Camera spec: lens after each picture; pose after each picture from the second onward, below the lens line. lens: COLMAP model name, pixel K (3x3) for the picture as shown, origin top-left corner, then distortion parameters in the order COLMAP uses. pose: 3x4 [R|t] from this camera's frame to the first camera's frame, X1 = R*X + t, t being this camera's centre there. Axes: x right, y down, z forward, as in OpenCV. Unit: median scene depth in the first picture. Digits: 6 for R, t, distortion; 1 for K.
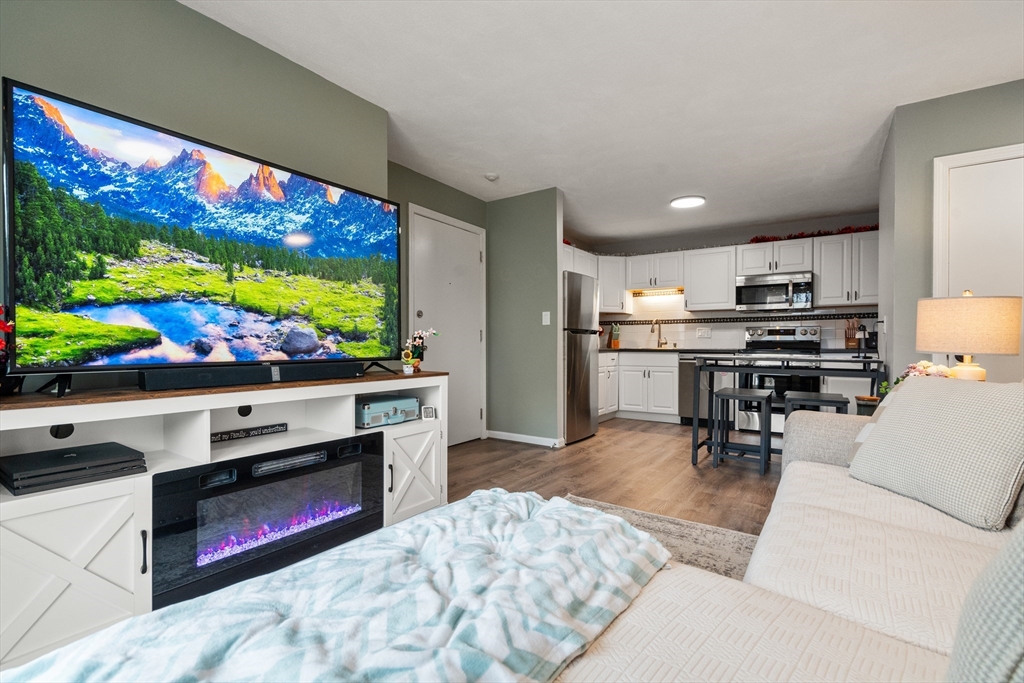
lens RADIAL K [[469.7, 0, 513.7], [0, 469.7, 344.9], [0, 0, 1]] dist [0.013269, 0.000236]
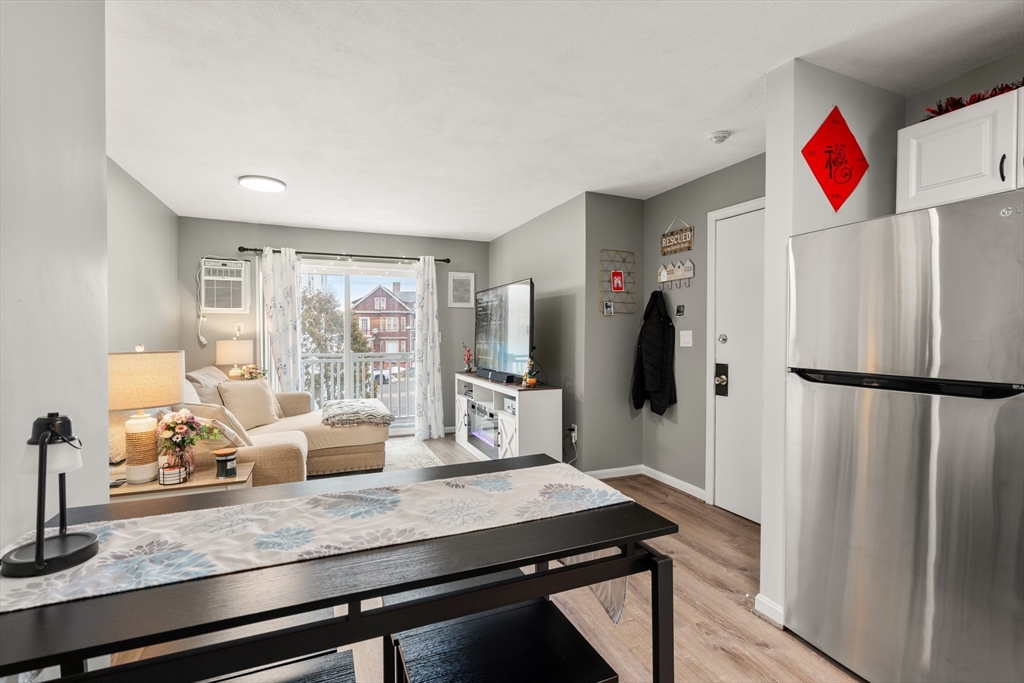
lens RADIAL K [[471.5, 0, 508.0], [0, 471.5, 335.3], [0, 0, 1]] dist [-0.001464, 0.000717]
pose [[-0.553977, 0.001410, -0.832531, 0.514466], [-0.004863, 0.999976, 0.004929, -0.054231], [0.832518, 0.006780, -0.553957, 0.840776]]
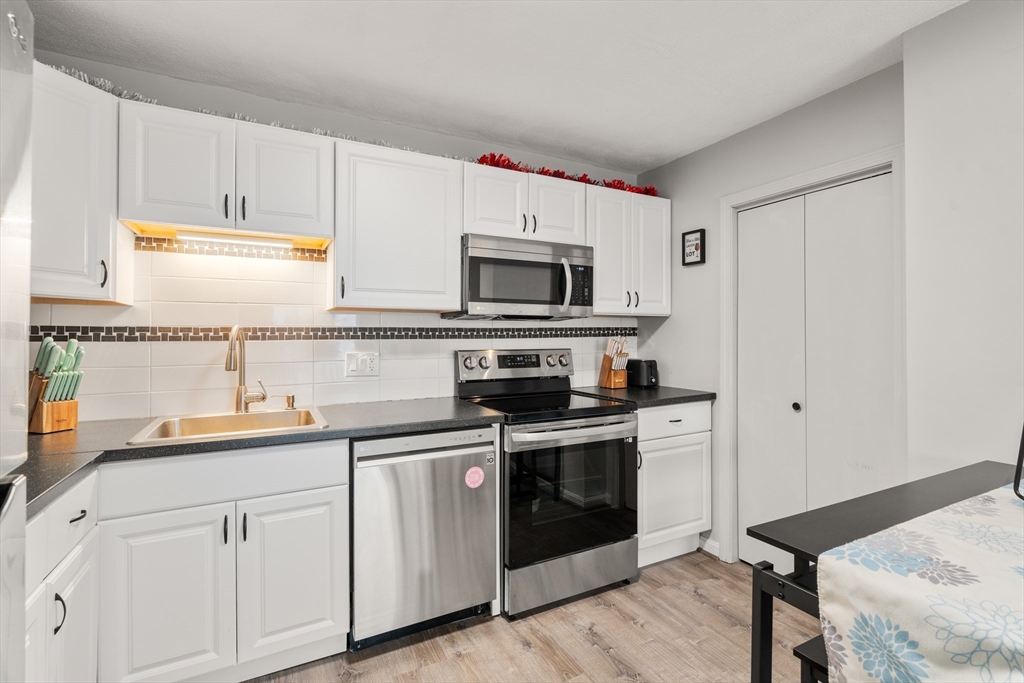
lens RADIAL K [[467.9, 0, 506.2], [0, 467.9, 331.5], [0, 0, 1]] dist [-0.001789, 0.000079]
pose [[0.480423, 0.003571, 0.877030, 0.127738], [0.003908, 0.999973, -0.006212, -0.055988], [-0.877028, 0.006412, 0.480396, 0.785046]]
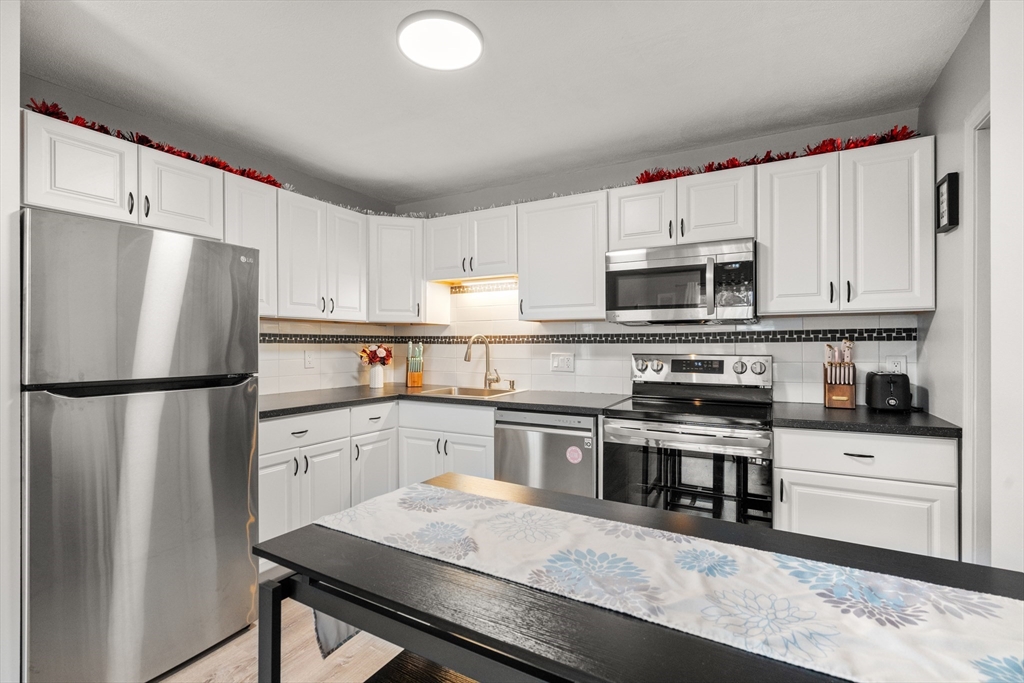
lens RADIAL K [[470.6, 0, 508.3], [0, 470.6, 342.8], [0, 0, 1]] dist [-0.000829, 0.000304]
pose [[0.997472, -0.002365, 0.071015, 0.342818], [0.002649, 0.999989, -0.003913, -0.050454], [-0.071005, 0.004091, 0.997468, 0.533825]]
